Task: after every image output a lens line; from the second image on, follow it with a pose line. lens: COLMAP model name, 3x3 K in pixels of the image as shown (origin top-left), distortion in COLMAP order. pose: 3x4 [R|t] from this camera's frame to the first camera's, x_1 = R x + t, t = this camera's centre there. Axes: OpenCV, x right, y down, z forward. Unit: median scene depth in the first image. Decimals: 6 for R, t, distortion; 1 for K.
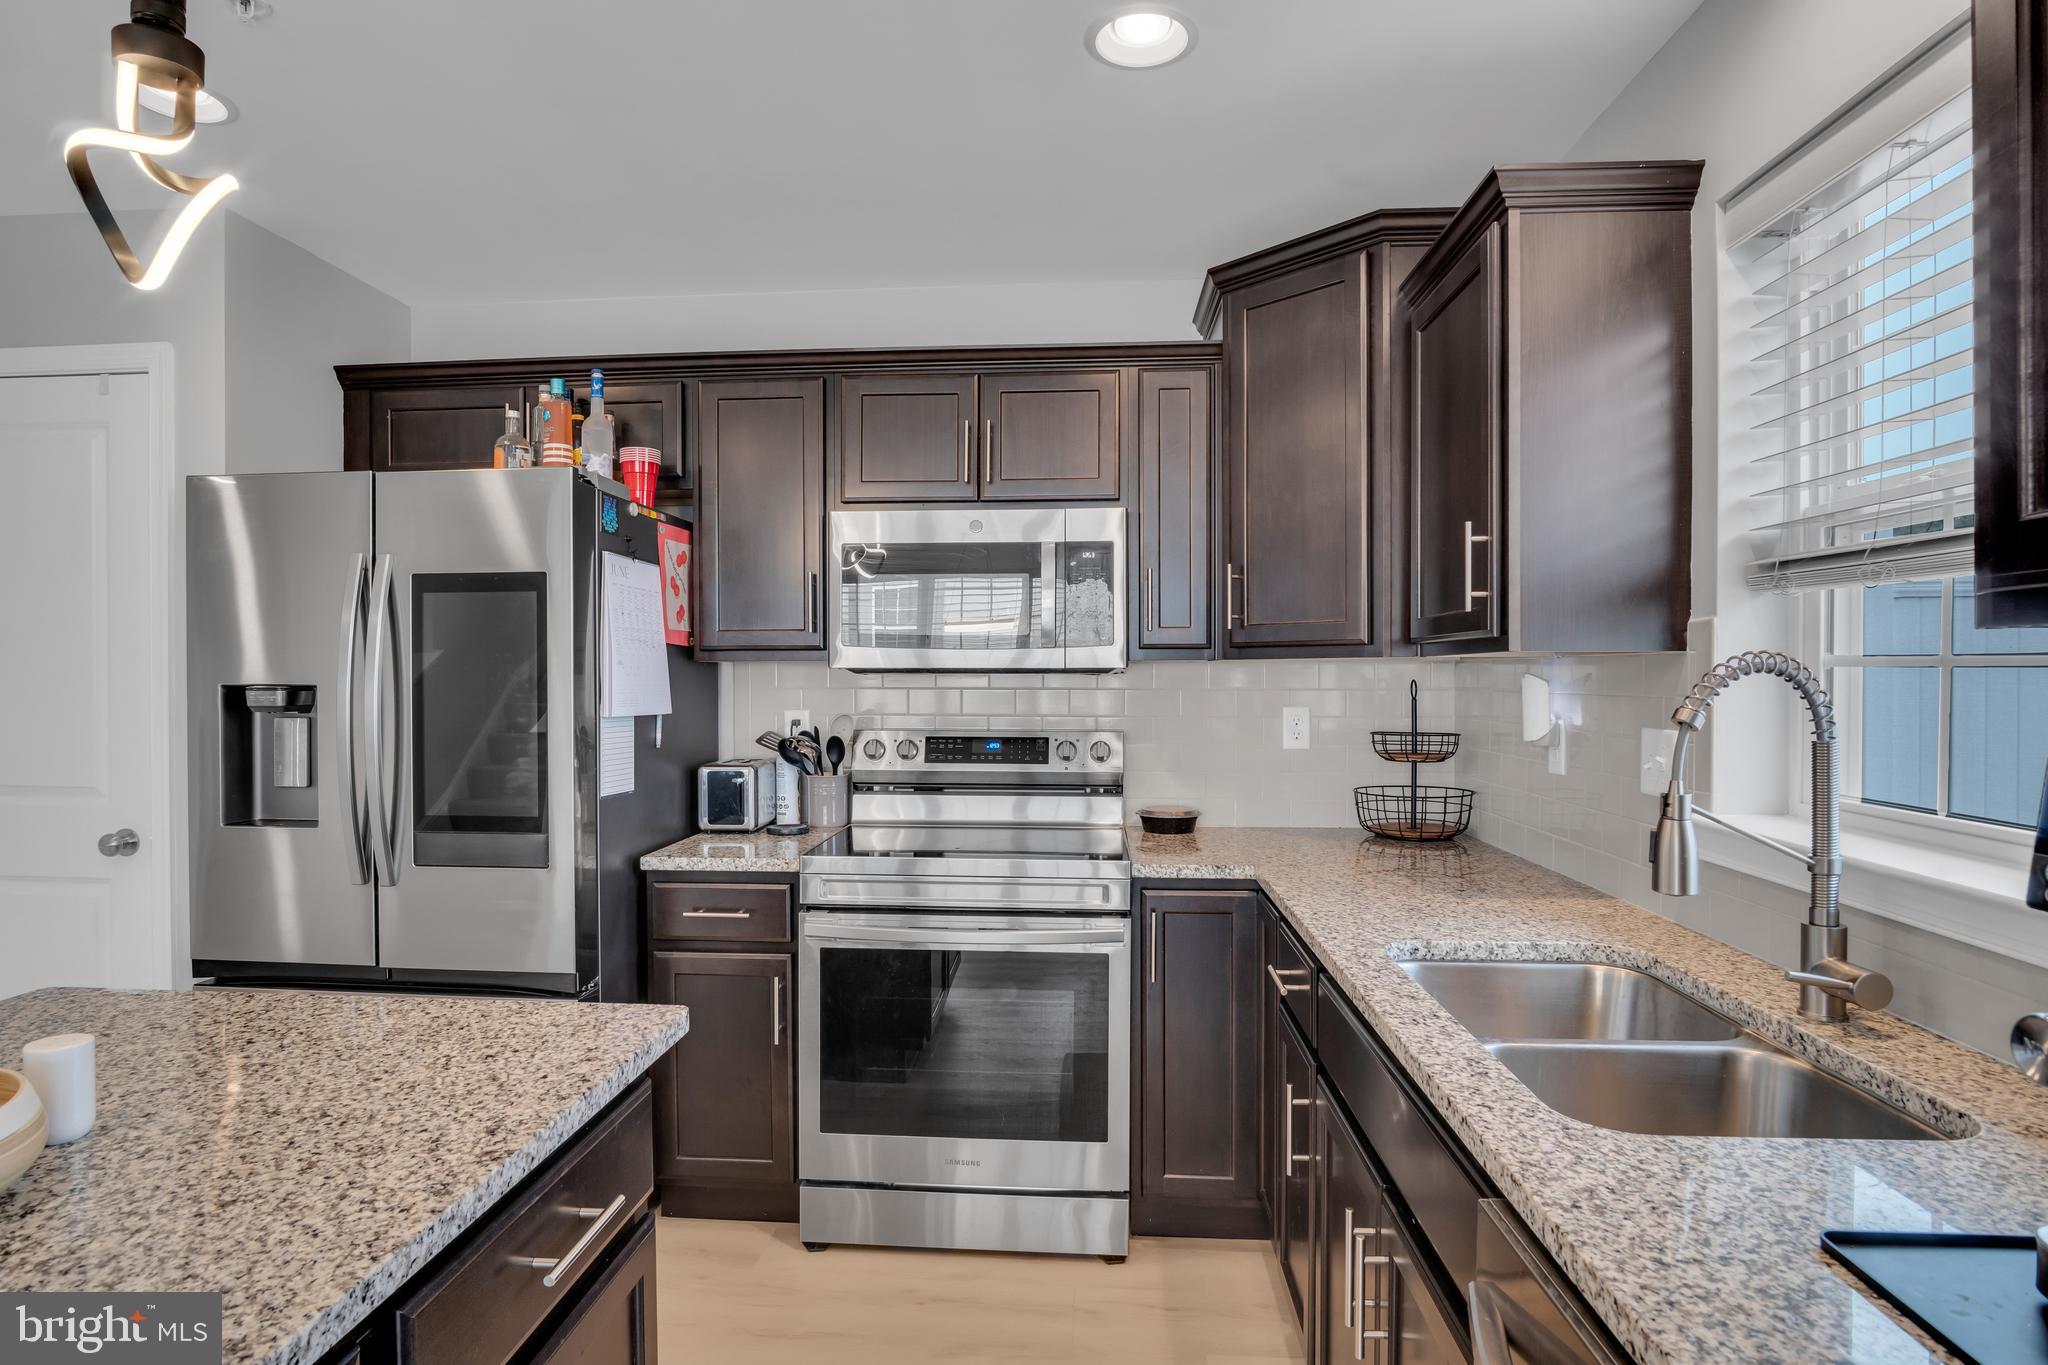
lens RADIAL K [[1102.6, 0, 1012.2], [0, 1102.6, 684.7], [0, 0, 1]] dist [-0.032258, 0.007330]
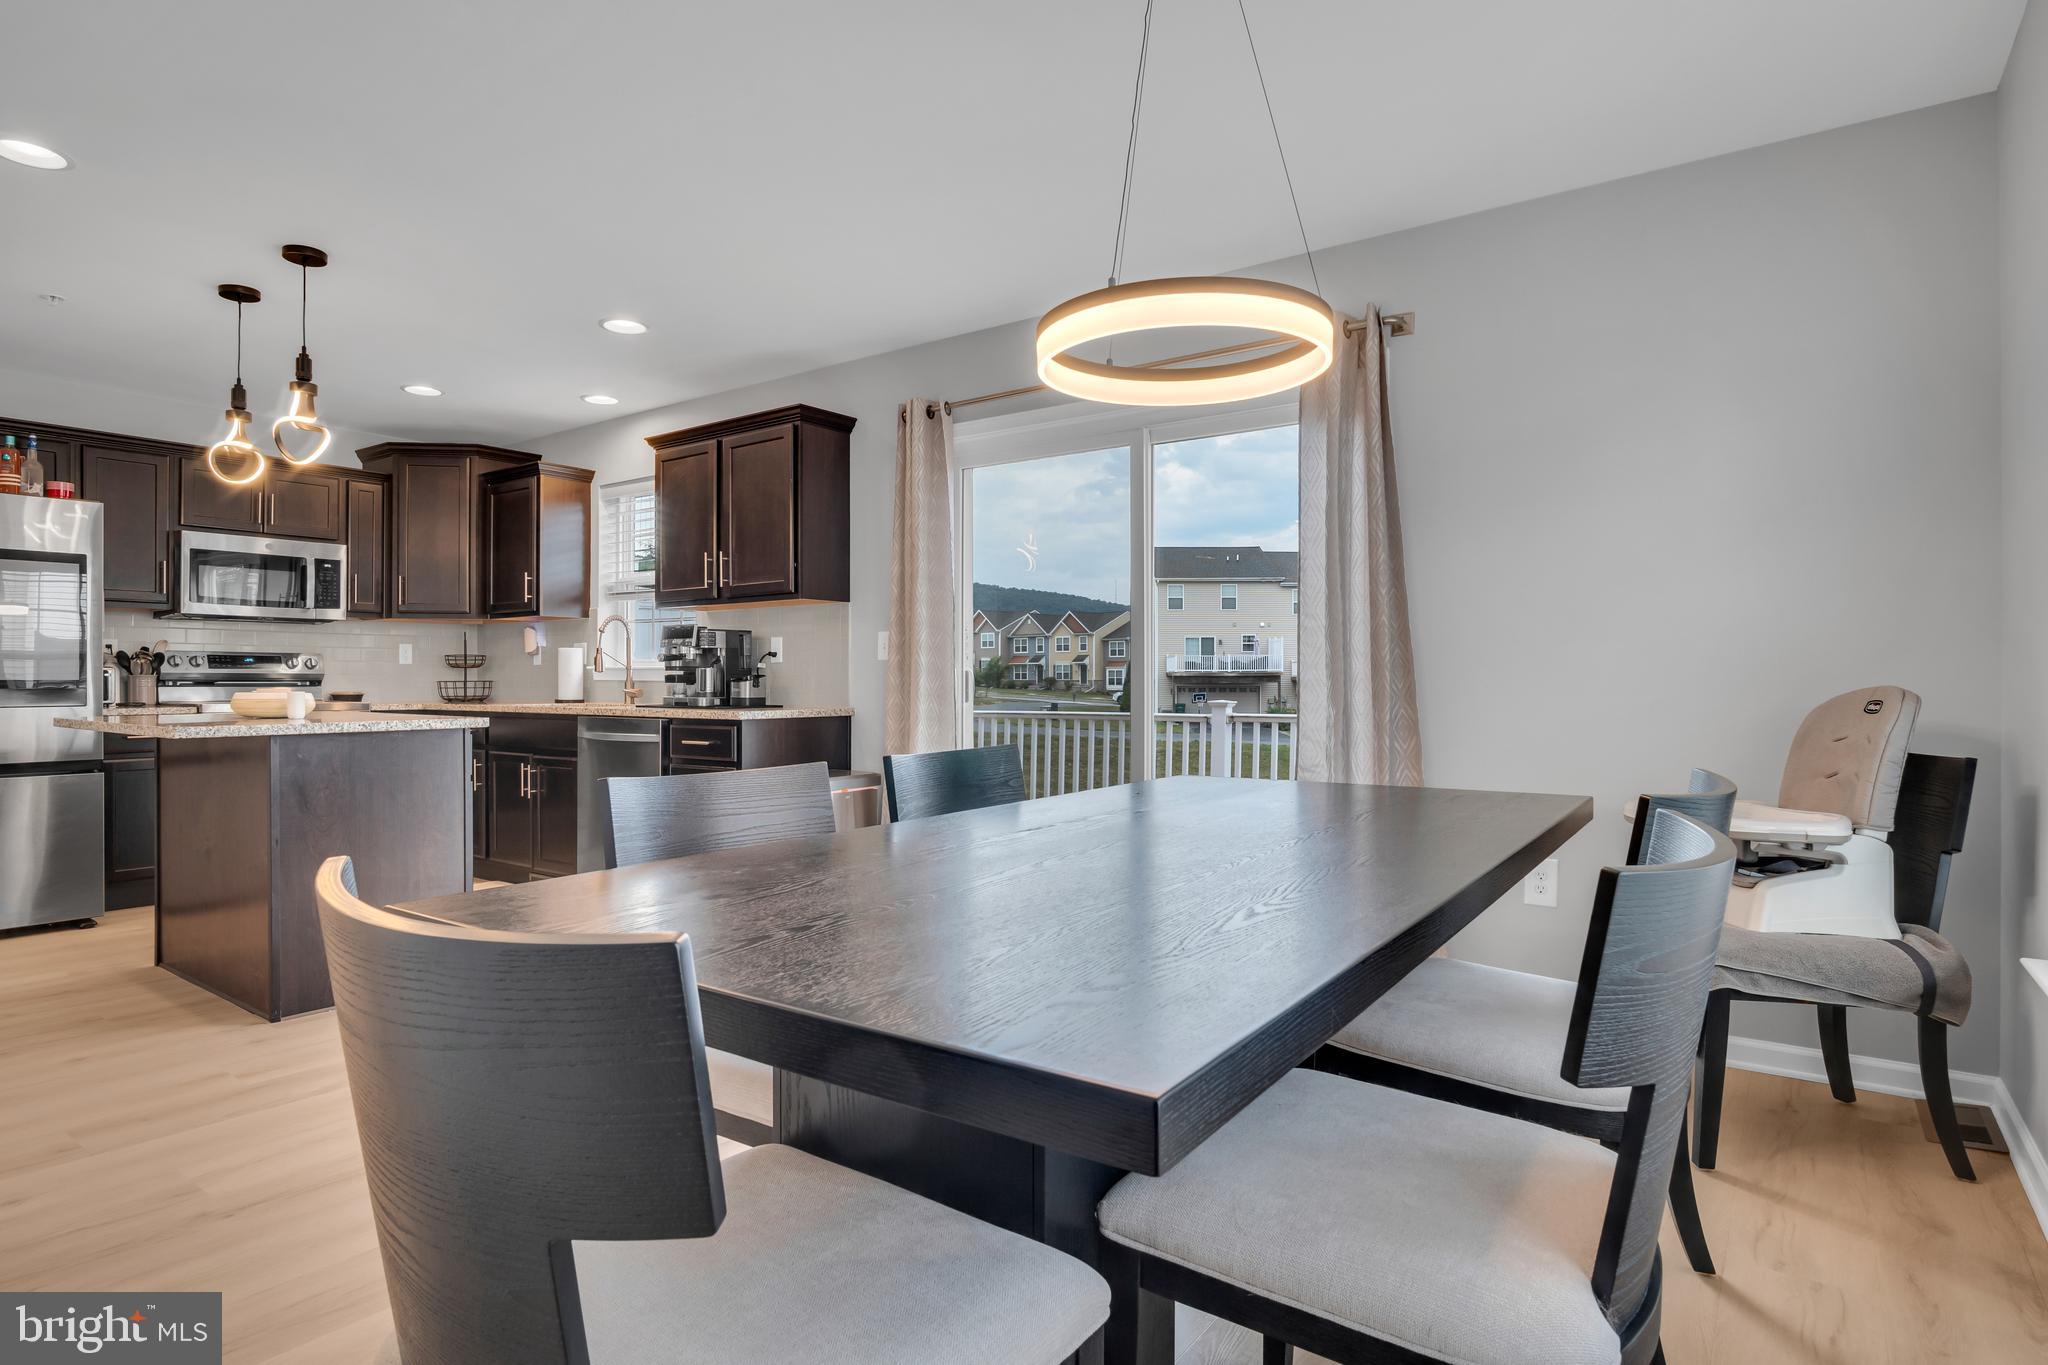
lens RADIAL K [[1102.6, 0, 1011.3], [0, 1102.6, 677.1], [0, 0, 1]] dist [-0.032258, 0.007330]
pose [[0.526668, 0.003123, 0.850065, -0.974502], [0.006562, 0.999949, -0.007738, 0.115951], [-0.850046, 0.009653, 0.526620, -1.164876]]
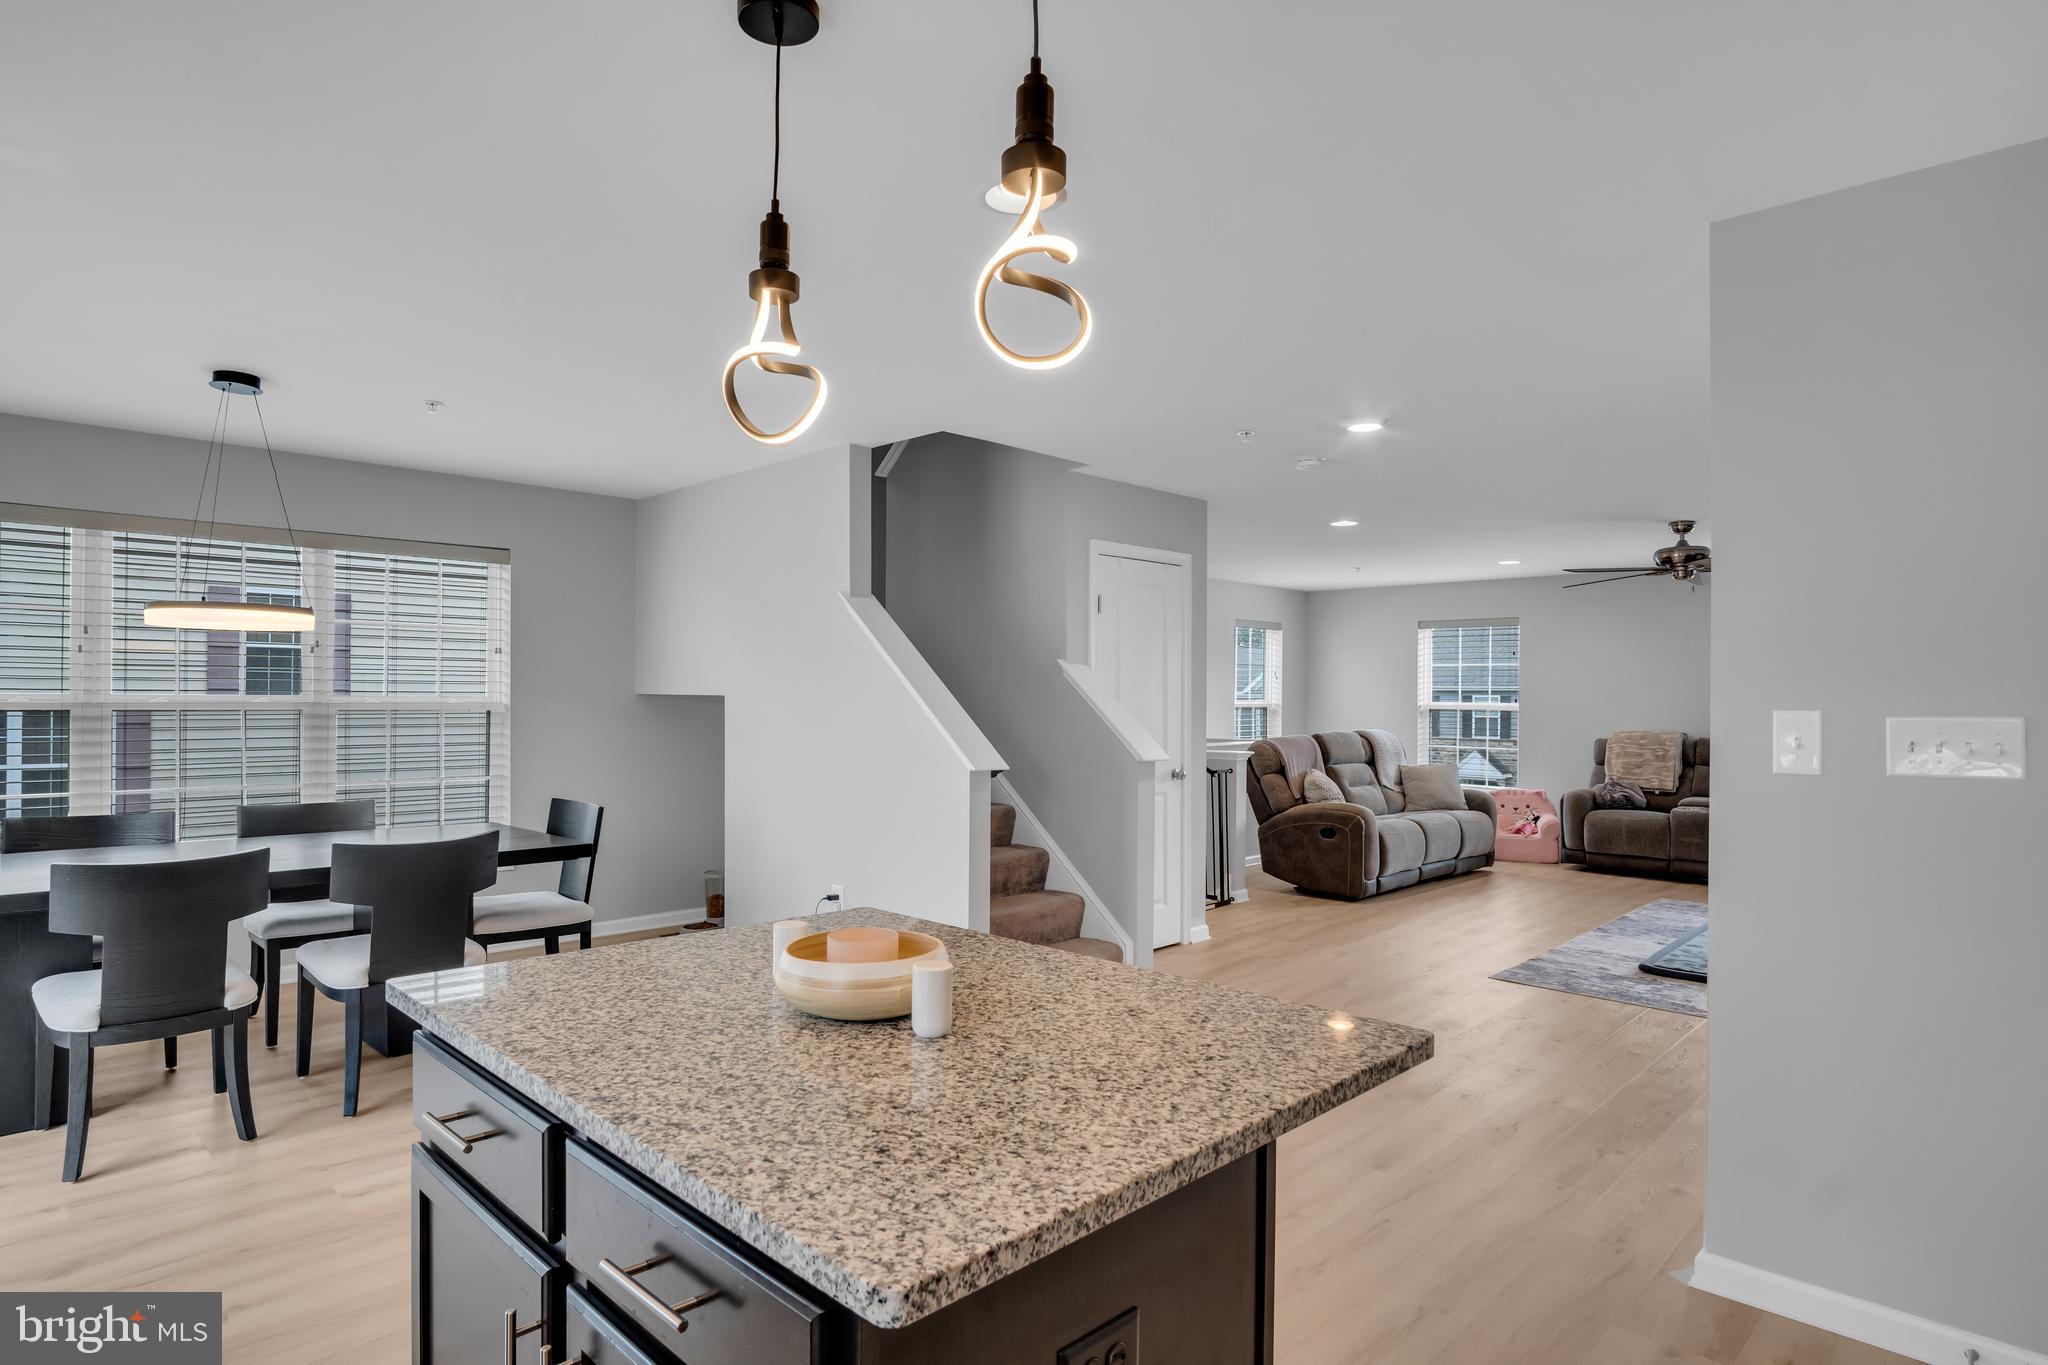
lens RADIAL K [[1102.6, 0, 999.3], [0, 1102.6, 701.4], [0, 0, 1]] dist [-0.032258, 0.007330]
pose [[-0.651827, -0.001884, -0.758365, 0.050022], [-0.014028, 0.999856, 0.009574, -0.009157], [0.758238, 0.016879, -0.651760, 0.703188]]
